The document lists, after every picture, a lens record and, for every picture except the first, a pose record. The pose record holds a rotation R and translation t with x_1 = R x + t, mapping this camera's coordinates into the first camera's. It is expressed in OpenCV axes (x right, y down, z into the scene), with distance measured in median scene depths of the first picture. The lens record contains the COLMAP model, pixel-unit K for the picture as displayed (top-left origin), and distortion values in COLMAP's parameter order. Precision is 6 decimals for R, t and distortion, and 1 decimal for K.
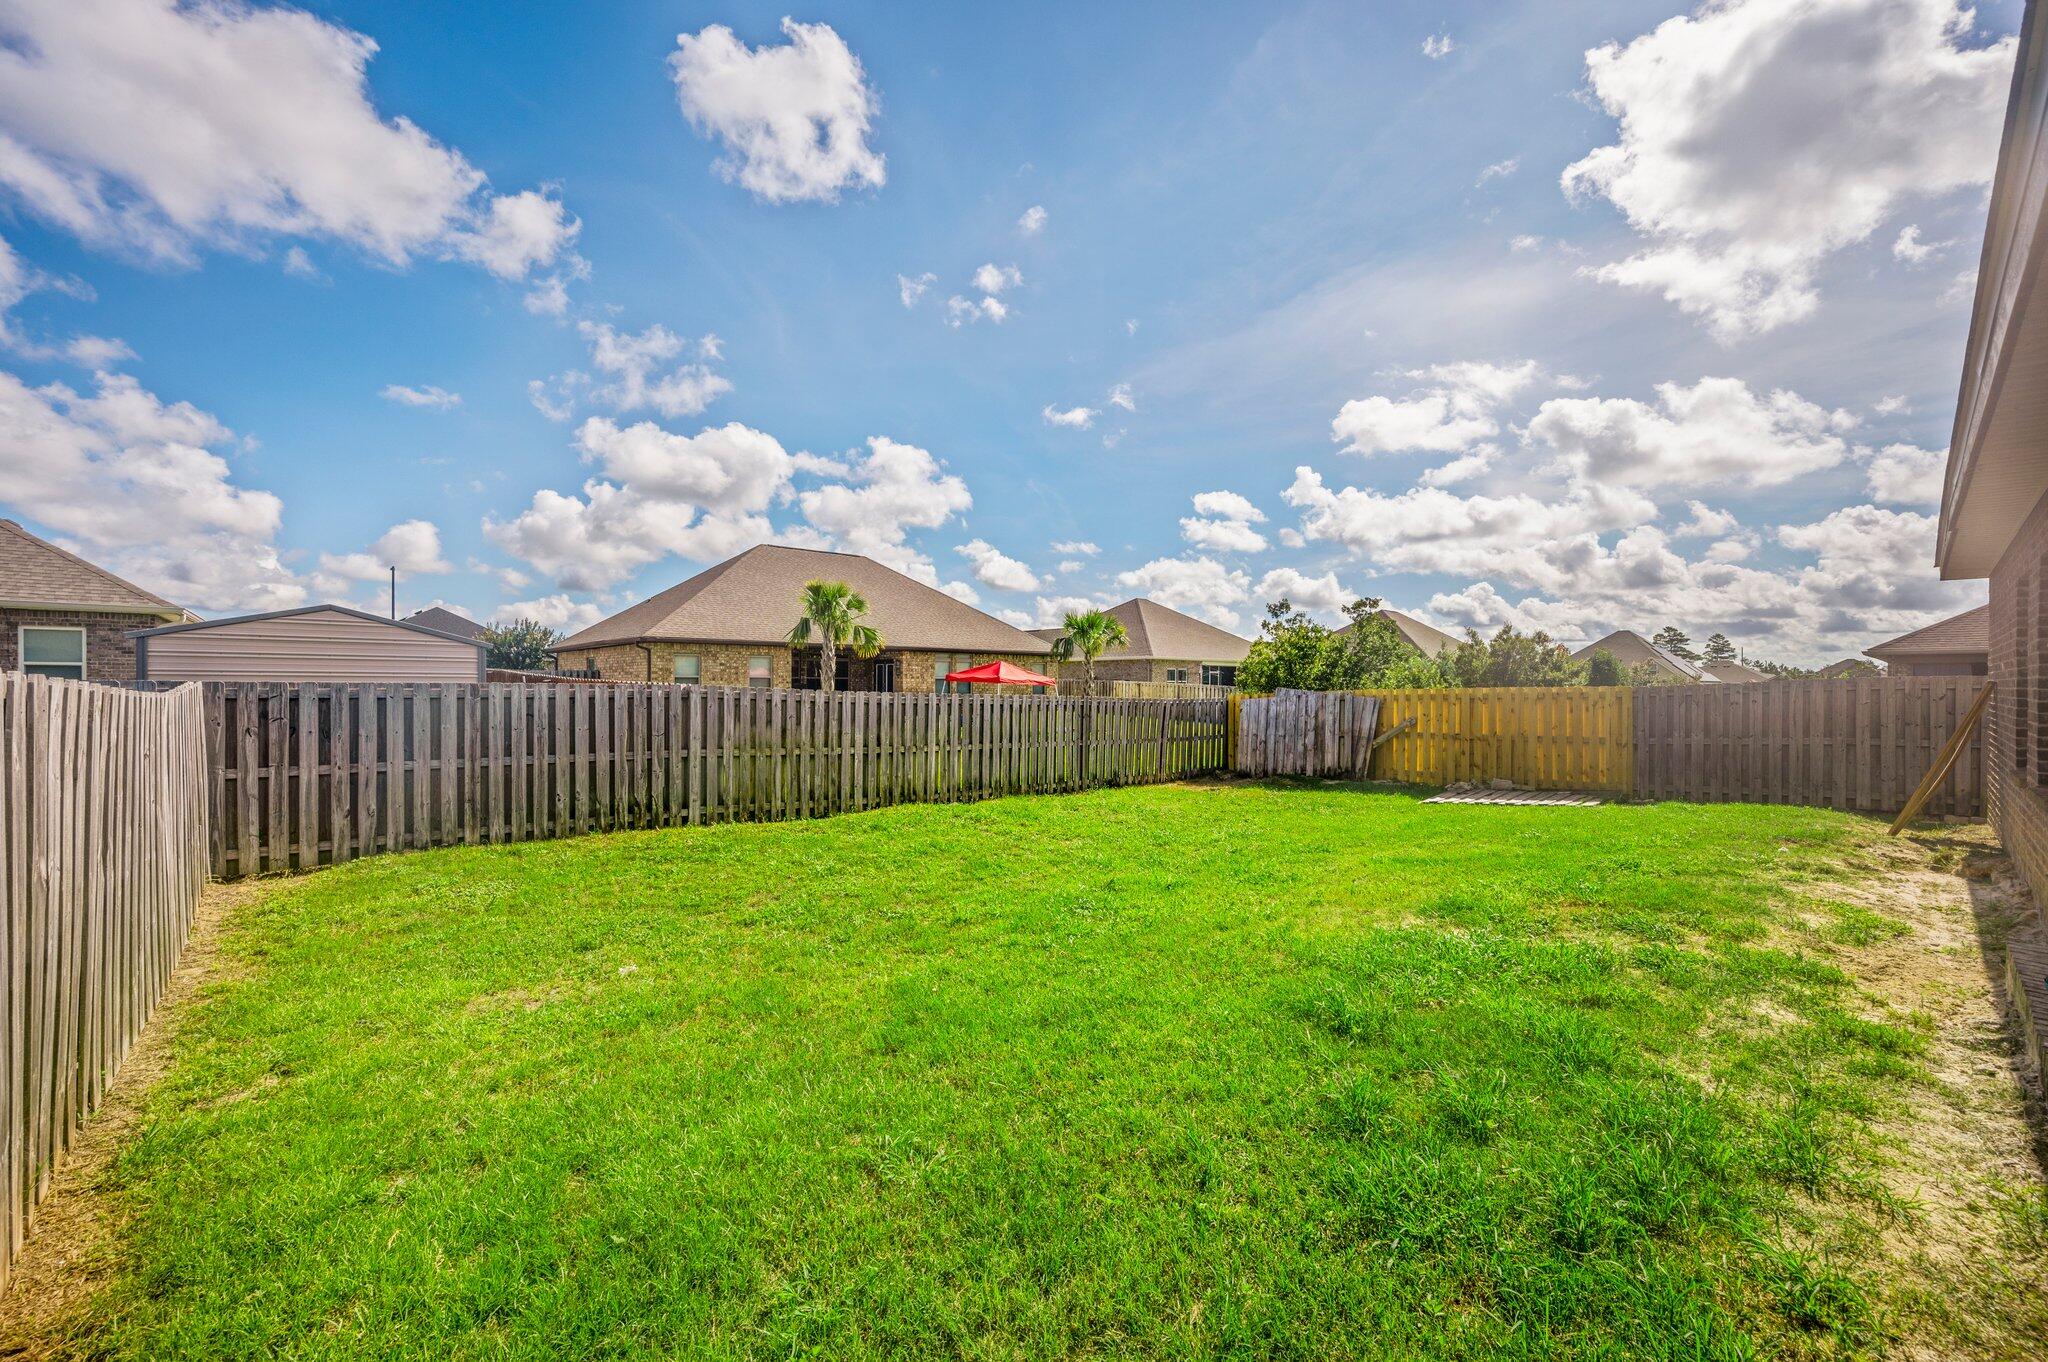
lens RADIAL K [[812.4, 0, 1024.0], [0, 812.4, 681.0], [0, 0, 1]] dist [0.001960, 0.000546]
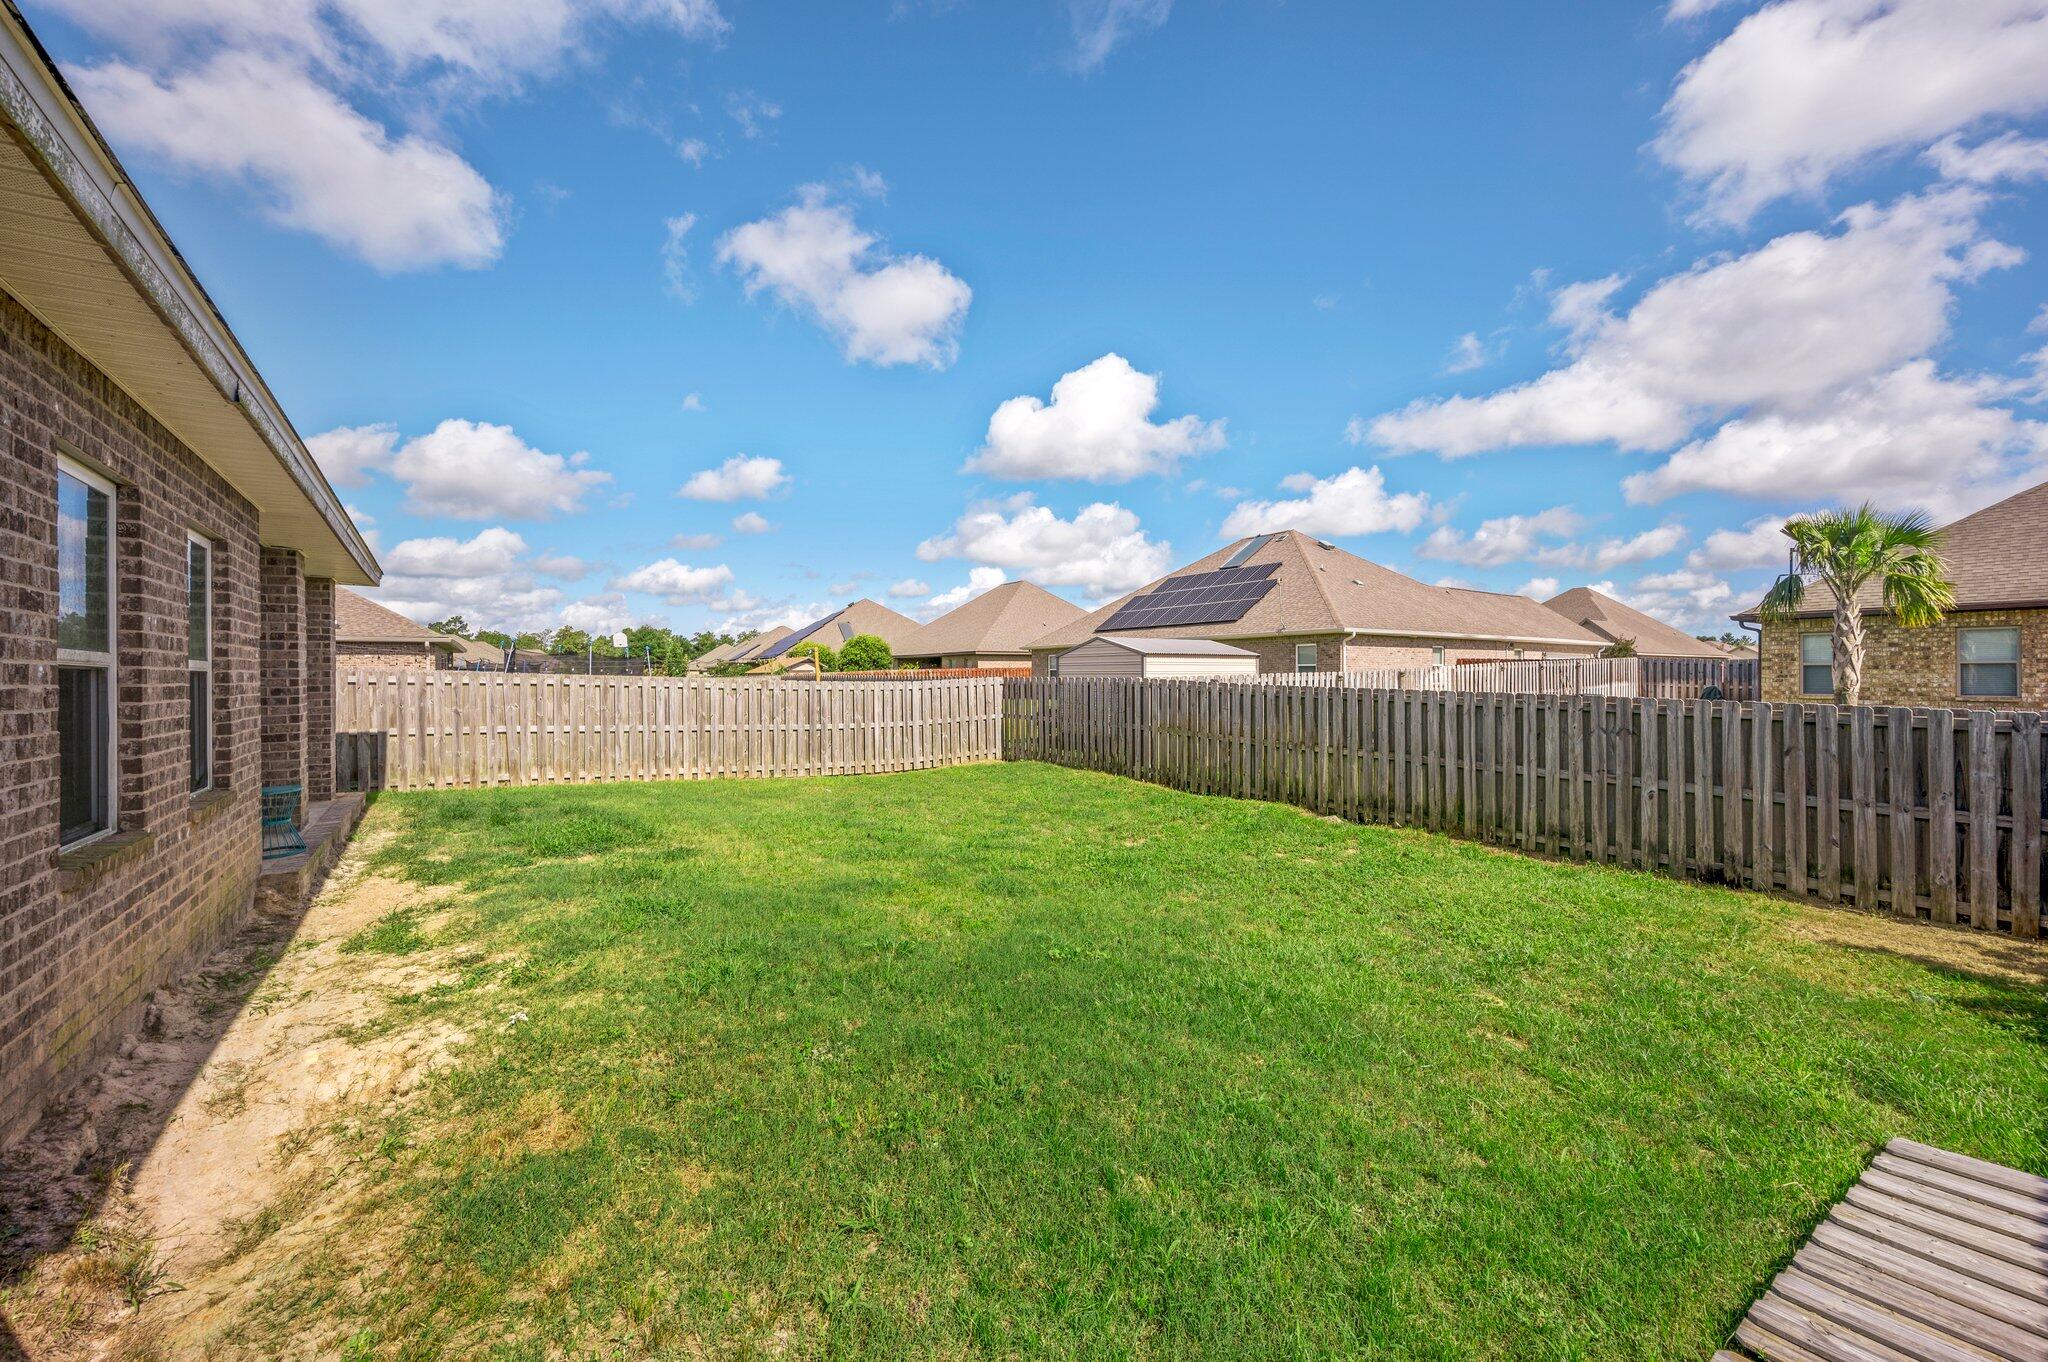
lens RADIAL K [[808.4, 0, 1024.0], [0, 808.4, 681.0], [0, 0, 1]] dist [-0.001842, -0.000187]
pose [[-0.128943, 0.002528, -0.991649, 0.666247], [0.006990, 0.999974, 0.001641, 0.005281], [0.991627, -0.006720, -0.128957, 0.665675]]
